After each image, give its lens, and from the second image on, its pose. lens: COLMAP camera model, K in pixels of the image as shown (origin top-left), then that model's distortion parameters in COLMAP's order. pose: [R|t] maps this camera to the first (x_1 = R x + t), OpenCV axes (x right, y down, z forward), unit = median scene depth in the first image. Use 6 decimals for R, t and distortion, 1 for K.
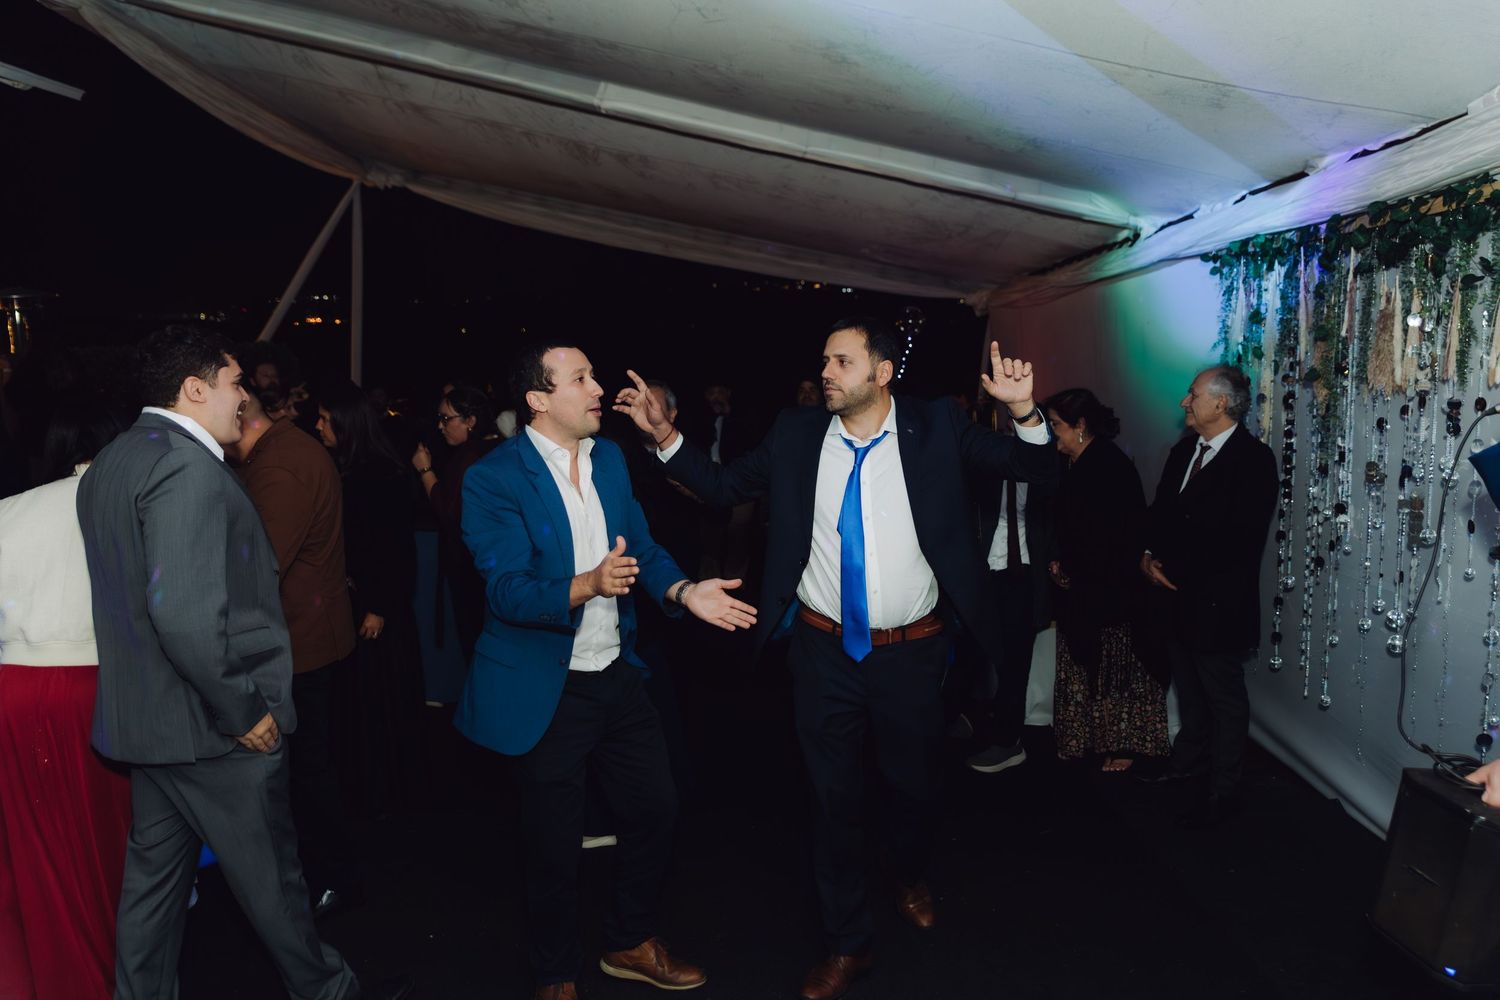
lens RADIAL K [[1278.4, 0, 750.0], [0, 1278.4, 500.0], [0, 0, 1]] dist [-0.008731, 0.007360]
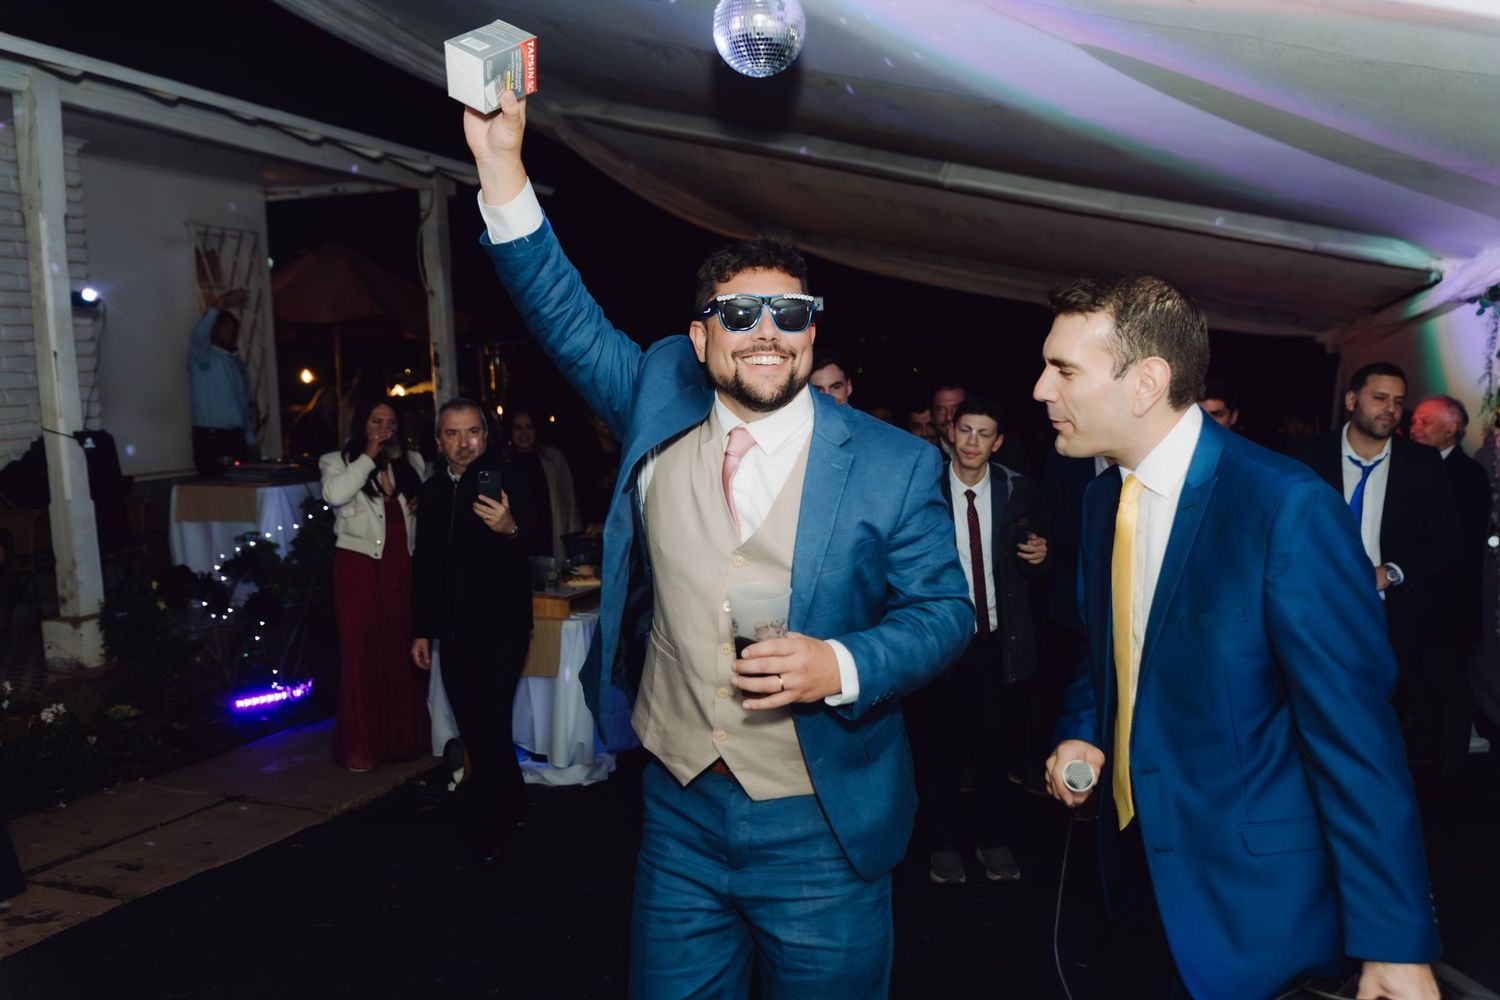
lens RADIAL K [[1278.4, 0, 750.0], [0, 1278.4, 500.0], [0, 0, 1]] dist [-0.008731, 0.007360]
pose [[0.953512, 0.028539, -0.300000, 0.077423], [-0.037653, 0.998987, -0.024640, 0.027941], [0.298993, 0.034790, 0.953621, -0.193182]]
